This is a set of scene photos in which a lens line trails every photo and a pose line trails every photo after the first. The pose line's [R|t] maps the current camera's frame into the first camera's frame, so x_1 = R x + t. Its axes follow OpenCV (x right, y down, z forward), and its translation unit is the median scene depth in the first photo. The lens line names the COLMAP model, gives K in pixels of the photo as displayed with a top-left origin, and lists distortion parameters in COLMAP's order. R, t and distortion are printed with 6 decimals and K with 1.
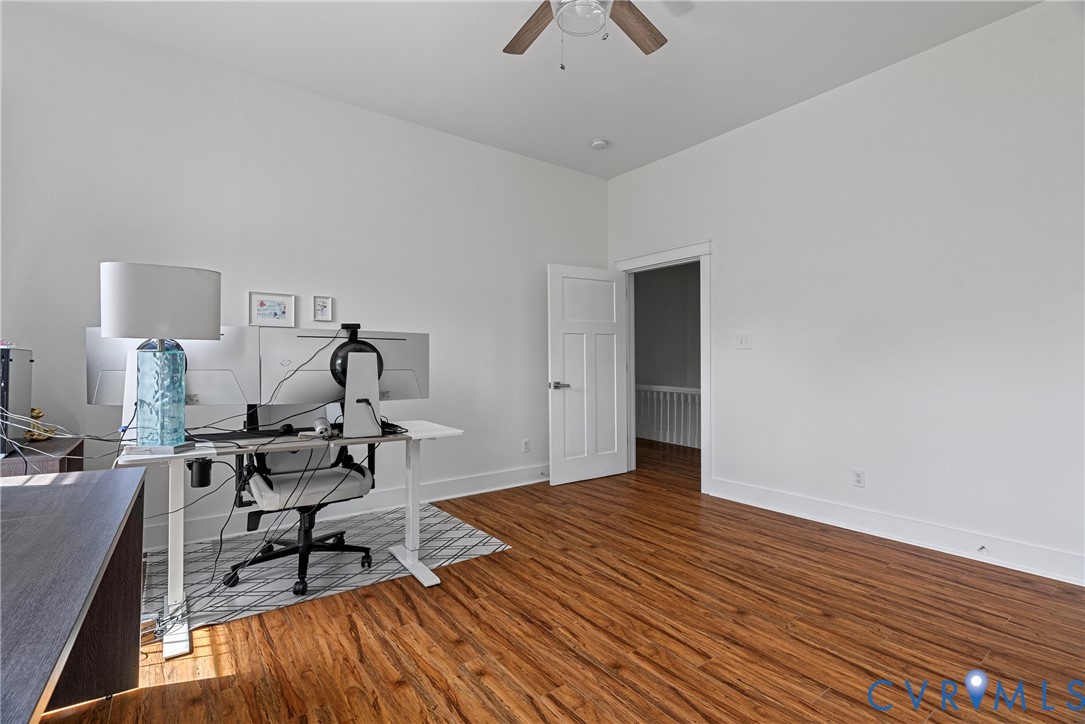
lens RADIAL K [[491.6, 0, 540.9], [0, 491.6, 362.6], [0, 0, 1]] dist [0.001202, -0.000029]
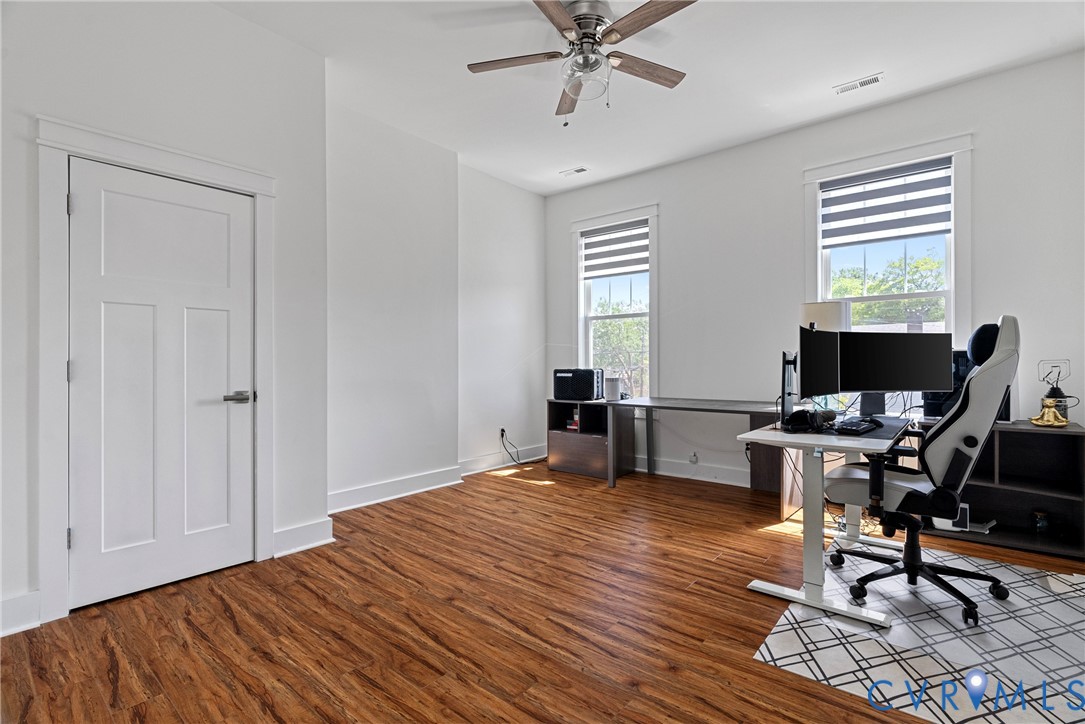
lens RADIAL K [[510.6, 0, 544.2], [0, 510.6, 359.6], [0, 0, 1]] dist [-0.001272, -0.000059]
pose [[-0.971530, 0.000050, -0.236915, 0.465177], [0.000672, 0.999997, -0.002545, 0.001825], [0.236914, -0.002632, -0.971527, 2.078046]]
